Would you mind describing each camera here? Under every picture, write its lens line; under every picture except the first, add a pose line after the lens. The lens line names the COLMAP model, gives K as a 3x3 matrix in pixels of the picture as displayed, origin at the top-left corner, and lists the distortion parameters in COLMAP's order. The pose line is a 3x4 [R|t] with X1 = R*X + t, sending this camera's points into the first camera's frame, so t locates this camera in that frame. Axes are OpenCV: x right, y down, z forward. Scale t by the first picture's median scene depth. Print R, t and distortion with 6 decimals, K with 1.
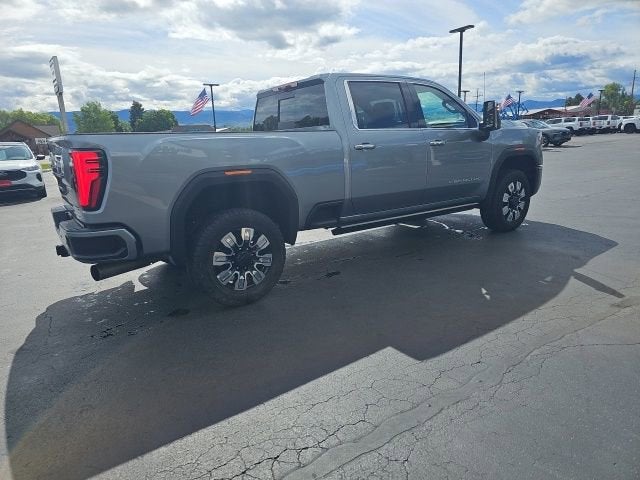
lens RADIAL K [[428.5, 0, 314.7], [0, 428.5, 241.8], [0, 0, 1]] dist [0.060376, -0.048845]
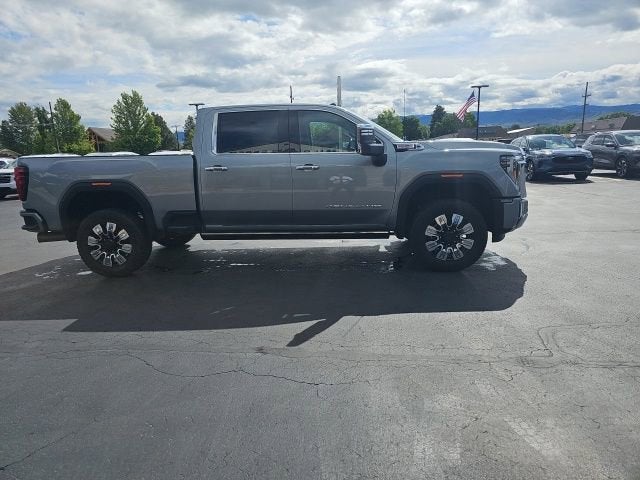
lens RADIAL K [[424.8, 0, 305.5], [0, 424.8, 230.6], [0, 0, 1]] dist [0.062335, -0.048418]
pose [[0.770416, 0.131934, -0.623741, 0.782959], [-0.147272, 0.988721, 0.027231, -0.090014], [0.620298, 0.070881, 0.781157, 0.184820]]
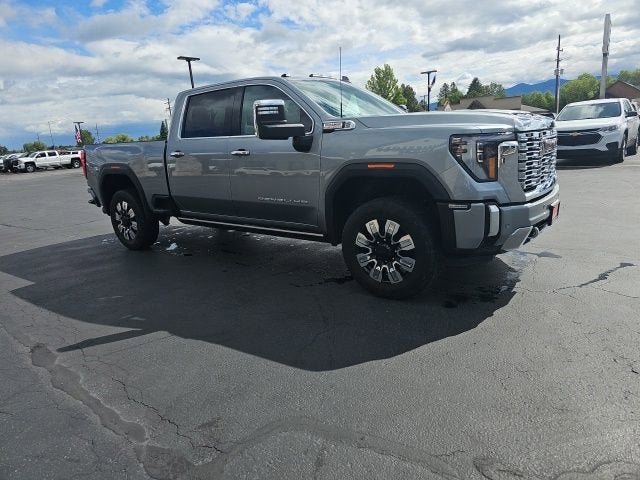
lens RADIAL K [[415.2, 0, 312.8], [0, 415.2, 238.5], [0, 0, 1]] dist [0.053303, -0.040670]
pose [[0.305059, 0.250159, -0.918890, 0.988286], [-0.166152, 0.964065, 0.207297, -0.221020], [0.937727, 0.089438, 0.335661, 0.731029]]
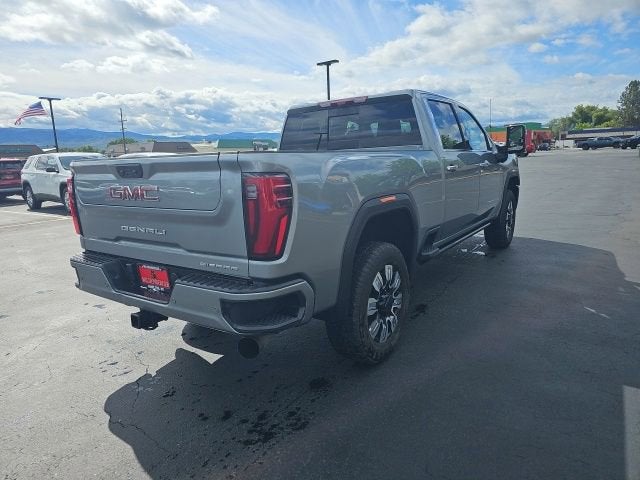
lens RADIAL K [[423.4, 0, 320.8], [0, 423.4, 242.1], [0, 0, 1]] dist [0.060196, -0.041645]
pose [[0.936581, -0.060861, 0.345127, -0.356915], [0.077888, 0.996324, -0.035673, -0.036750], [-0.341687, 0.060292, 0.937878, 0.174867]]
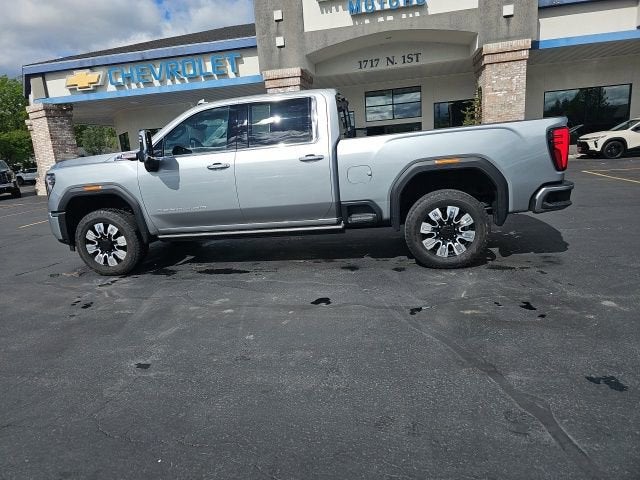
lens RADIAL K [[414.8, 0, 309.5], [0, 414.8, 241.2], [0, 0, 1]] dist [0.060754, -0.050517]
pose [[-0.695078, -0.055928, 0.716755, -0.675175], [0.270829, 0.903155, 0.333111, -0.339302], [-0.665971, 0.425656, -0.612616, 1.568446]]
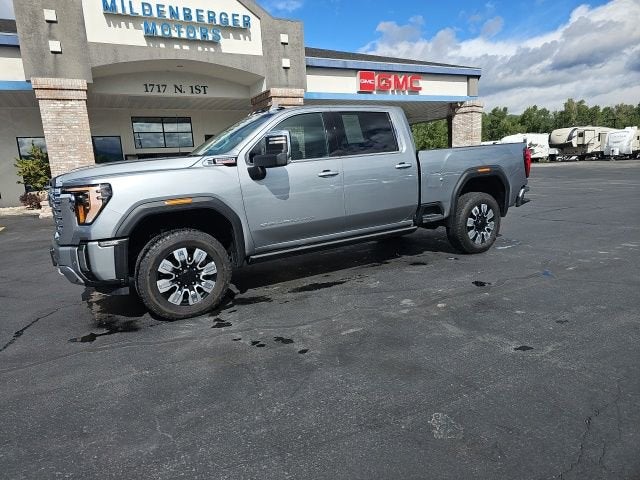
lens RADIAL K [[415.7, 0, 306.9], [0, 415.7, 241.5], [0, 0, 1]] dist [0.057597, -0.045872]
pose [[-0.989582, 0.084367, 0.116664, 0.001617], [0.124634, 0.907643, 0.400812, -0.449452], [-0.072074, 0.411176, -0.908702, 1.889066]]
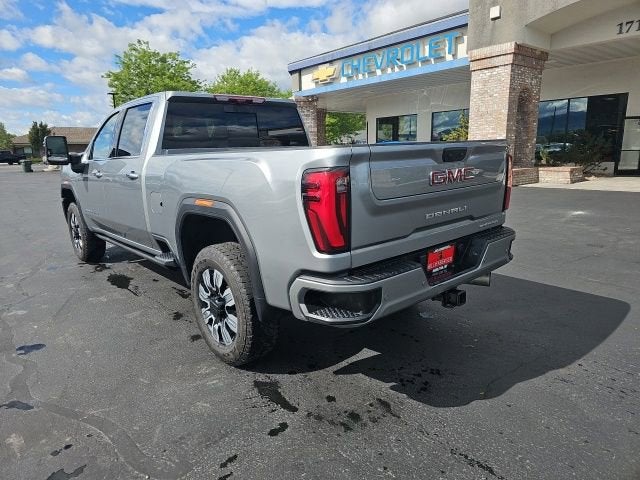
lens RADIAL K [[414.6, 0, 316.4], [0, 414.6, 234.8], [0, 0, 1]] dist [0.055509, -0.042141]
pose [[-0.106747, -0.151718, 0.982643, -0.797620], [0.265261, 0.948125, 0.175205, -0.169634], [-0.958249, 0.279359, -0.060965, 0.811556]]
